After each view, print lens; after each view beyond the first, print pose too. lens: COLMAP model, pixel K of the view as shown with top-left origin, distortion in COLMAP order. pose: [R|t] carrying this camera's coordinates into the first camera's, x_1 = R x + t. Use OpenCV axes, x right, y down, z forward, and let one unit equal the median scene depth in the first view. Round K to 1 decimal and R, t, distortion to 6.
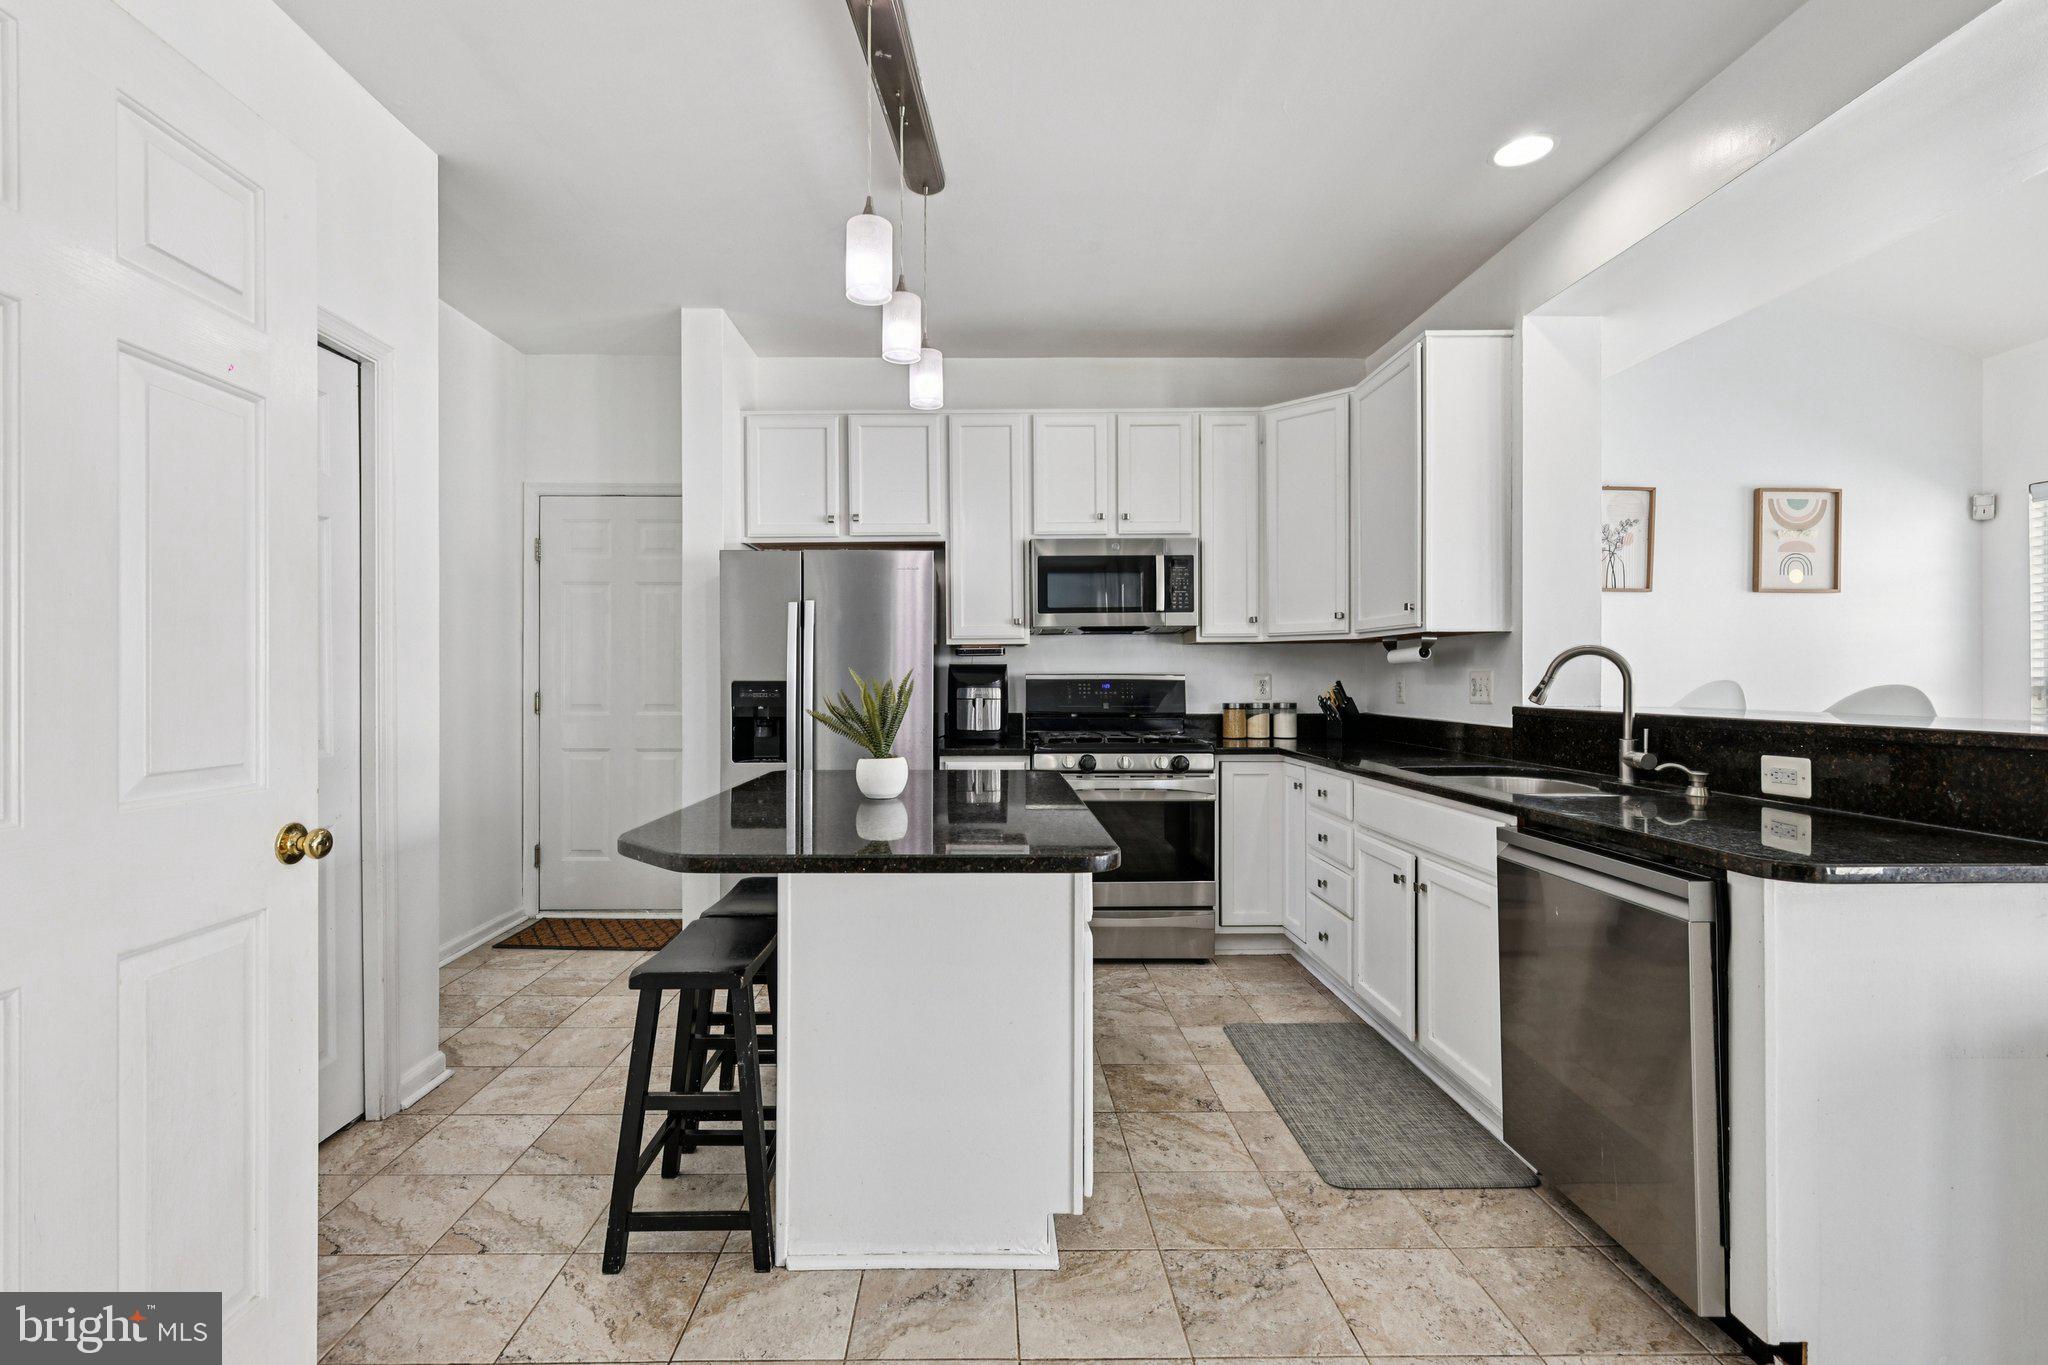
lens RADIAL K [[888.8, 0, 994.3], [0, 888.8, 680.6], [0, 0, 1]] dist [0.001035, 0.000687]
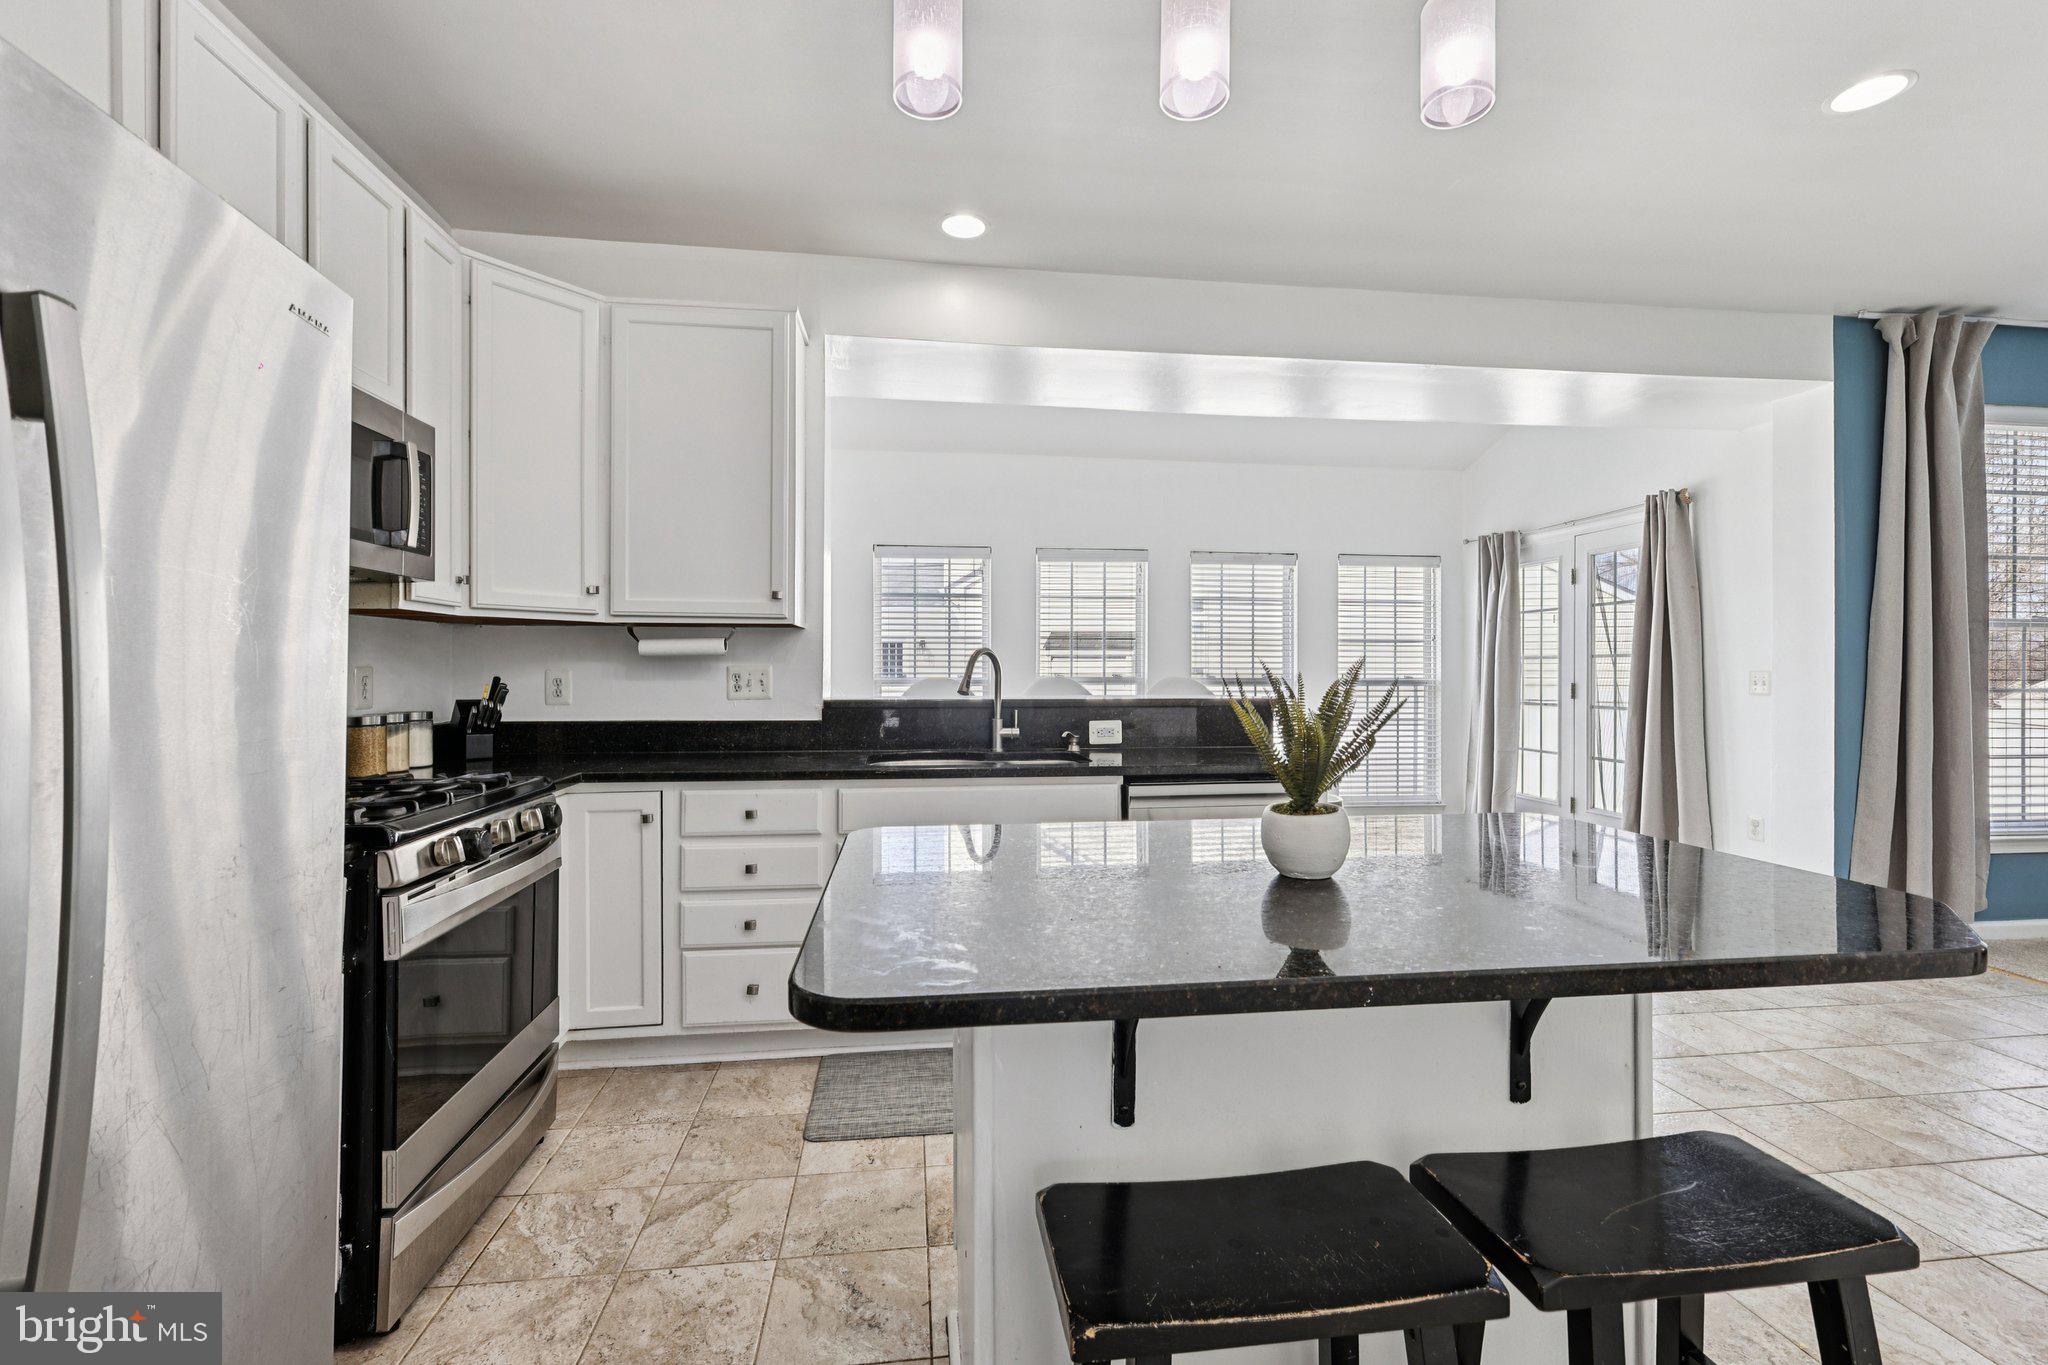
lens RADIAL K [[888.8, 0, 1021.3], [0, 888.8, 670.3], [0, 0, 1]] dist [0.001035, 0.000687]
pose [[-0.115961, 0.002613, 0.993250, -0.411289], [0.000581, 0.999997, -0.002562, -0.002816], [-0.993254, 0.000280, -0.115962, 0.740230]]
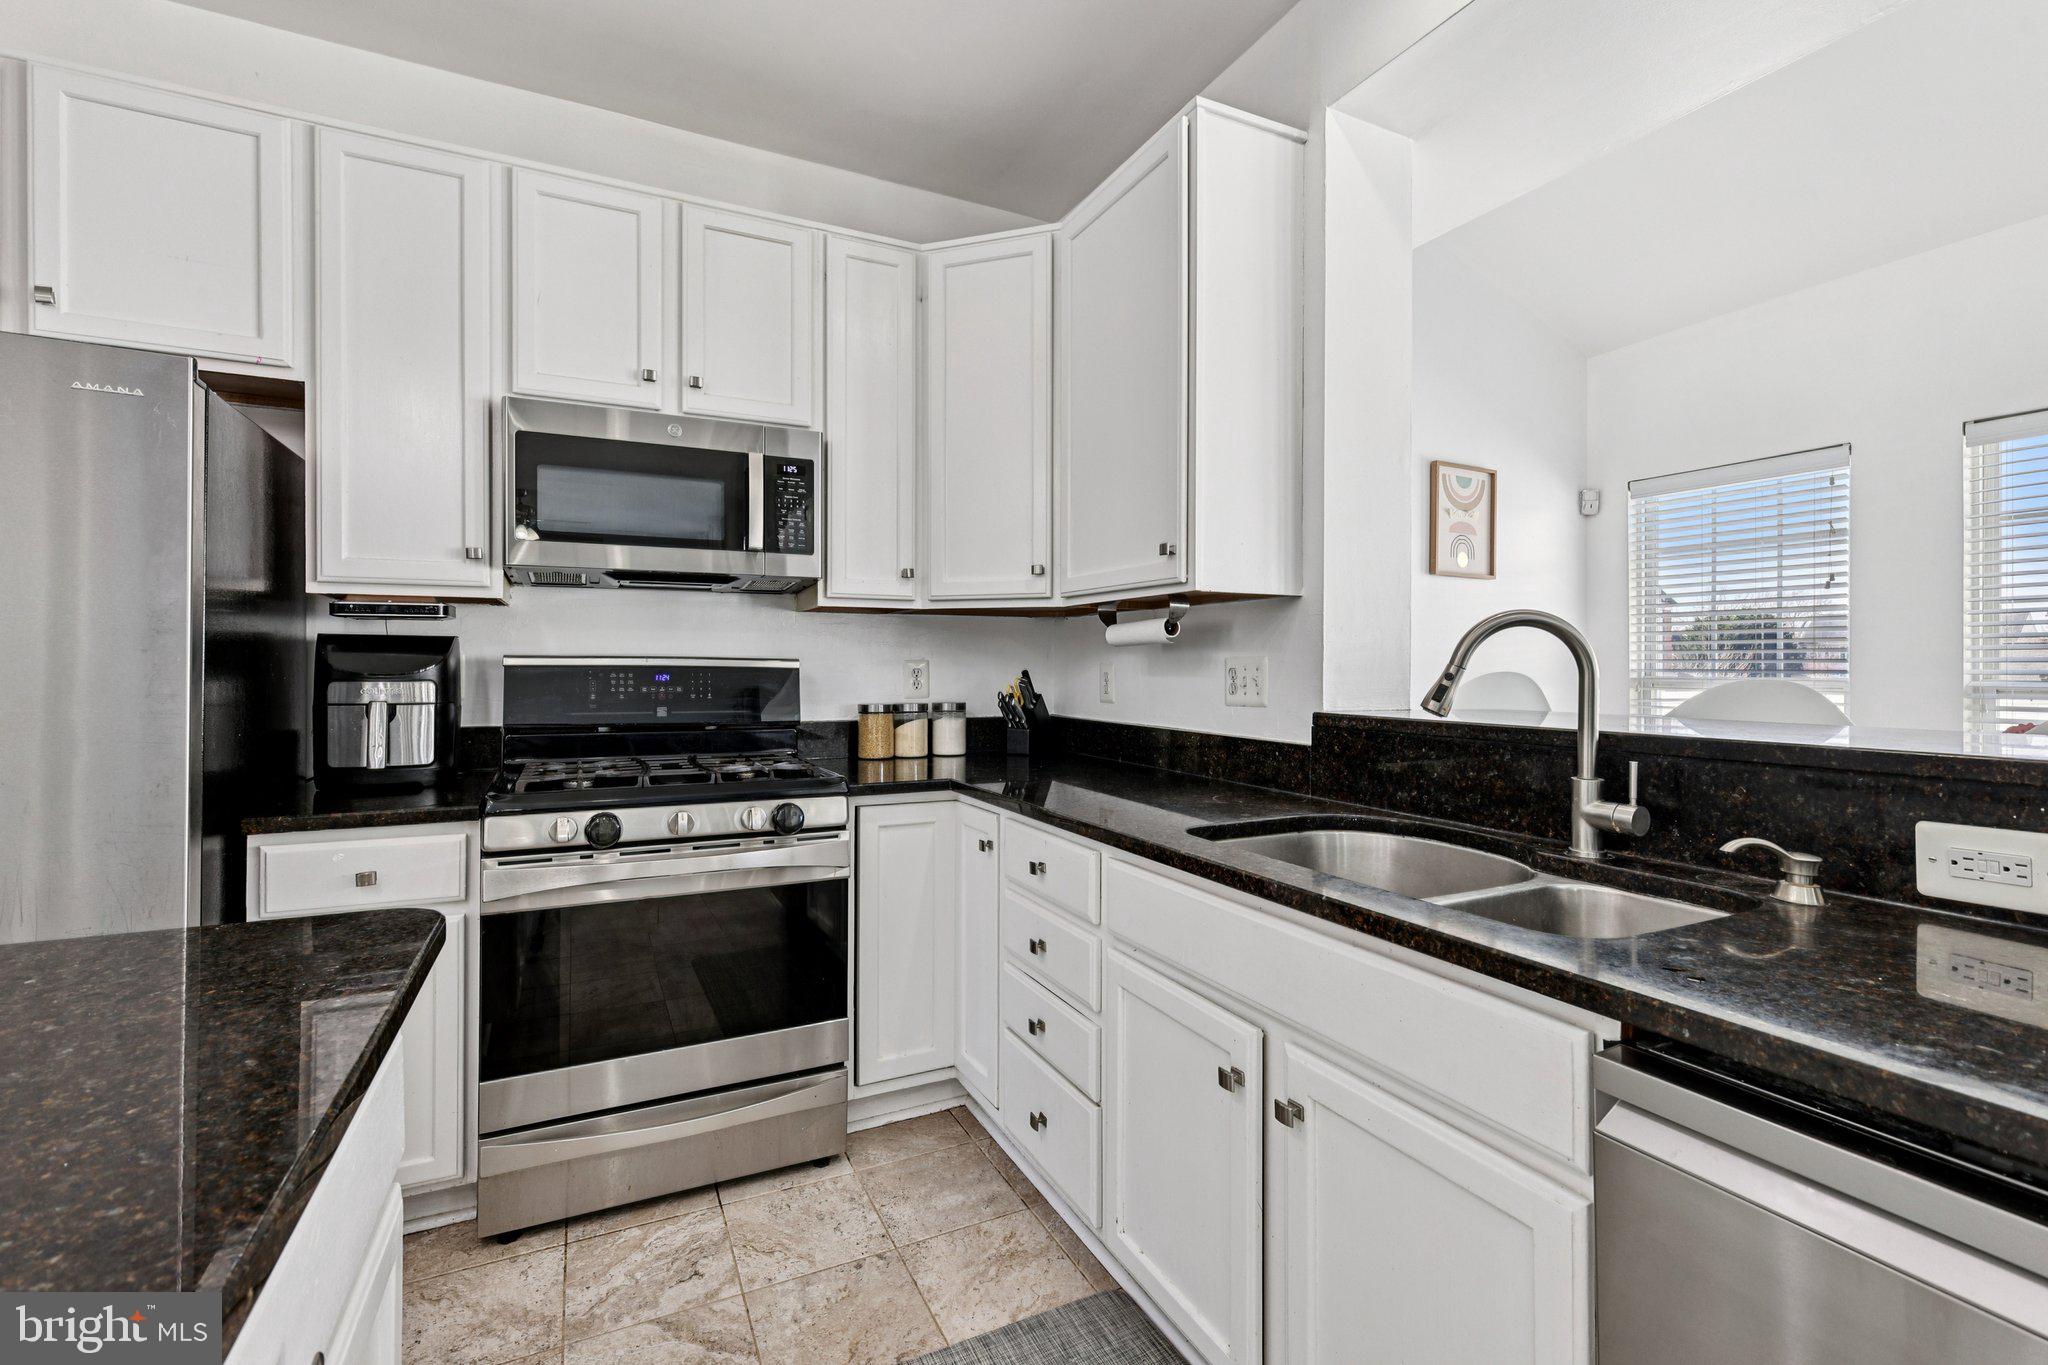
lens RADIAL K [[888.8, 0, 1018.4], [0, 888.8, 666.9], [0, 0, 1]] dist [0.001035, 0.000687]
pose [[0.902712, 0.005545, 0.430209, 0.098168], [-0.004846, 0.999985, -0.002720, -0.000424], [-0.430217, 0.000371, 0.902725, 0.428949]]
